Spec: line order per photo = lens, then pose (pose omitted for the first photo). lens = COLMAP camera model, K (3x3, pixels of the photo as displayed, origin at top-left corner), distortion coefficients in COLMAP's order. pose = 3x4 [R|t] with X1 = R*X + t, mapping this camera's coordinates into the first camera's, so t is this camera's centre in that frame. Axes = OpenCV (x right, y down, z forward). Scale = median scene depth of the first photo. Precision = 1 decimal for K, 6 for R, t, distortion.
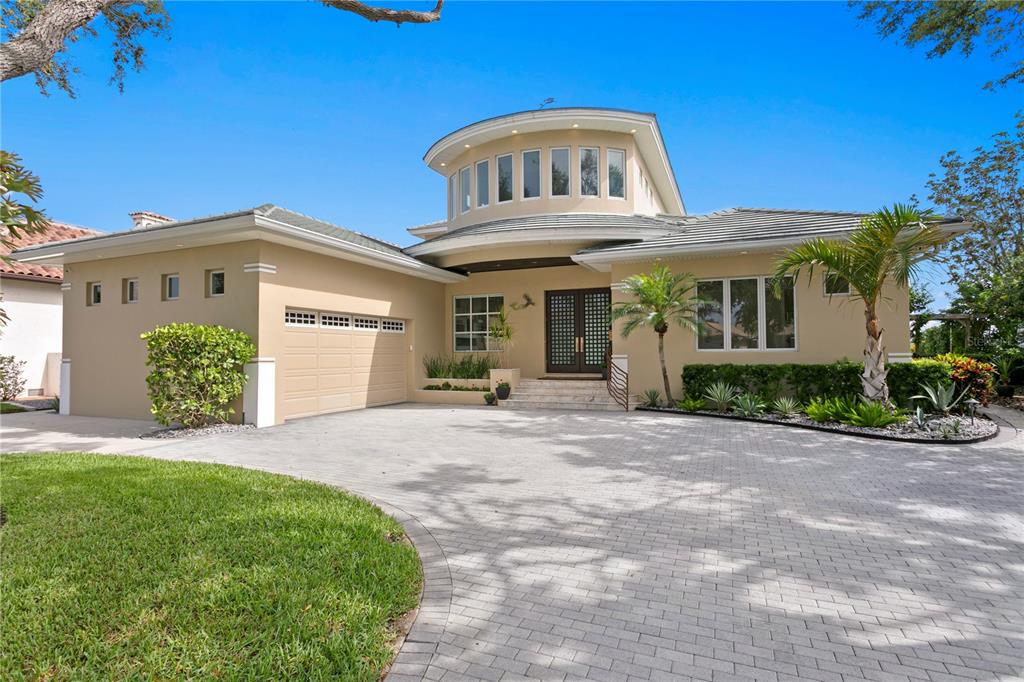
lens RADIAL K [[511.8, 0, 503.1], [0, 511.8, 336.5], [0, 0, 1]] dist [-0.010480, 0.003811]
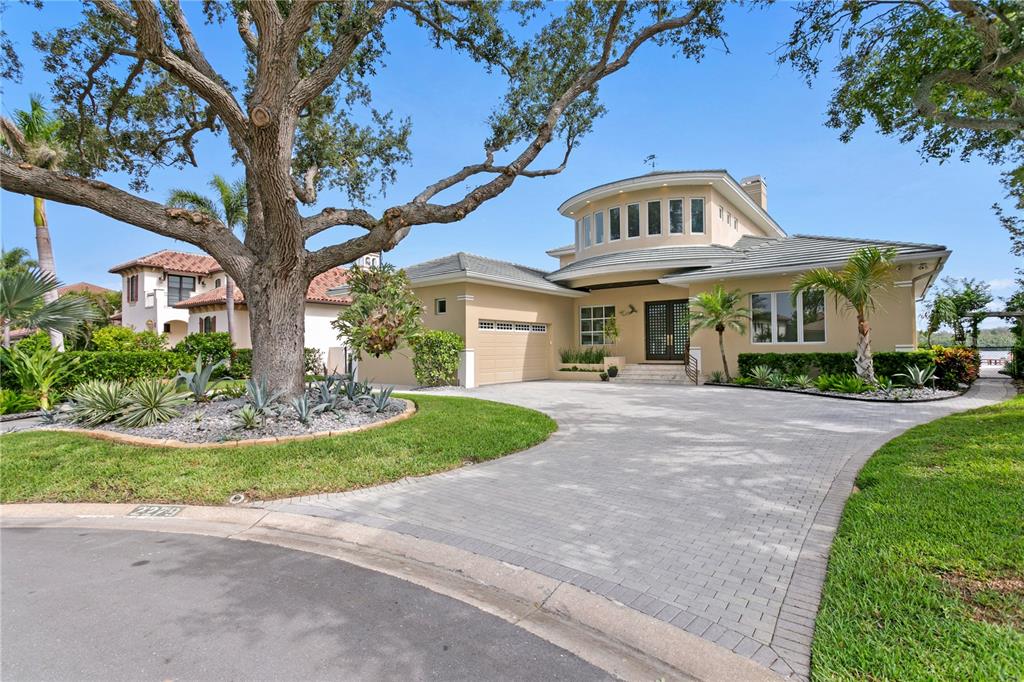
lens RADIAL K [[485.9, 0, 503.8], [0, 485.9, 339.5], [0, 0, 1]] dist [0.013528, -0.001012]
pose [[0.964127, -0.006648, -0.265358, 0.072142], [0.010427, 0.999863, 0.012834, -0.007938], [0.265237, -0.015141, 0.964064, -0.450324]]
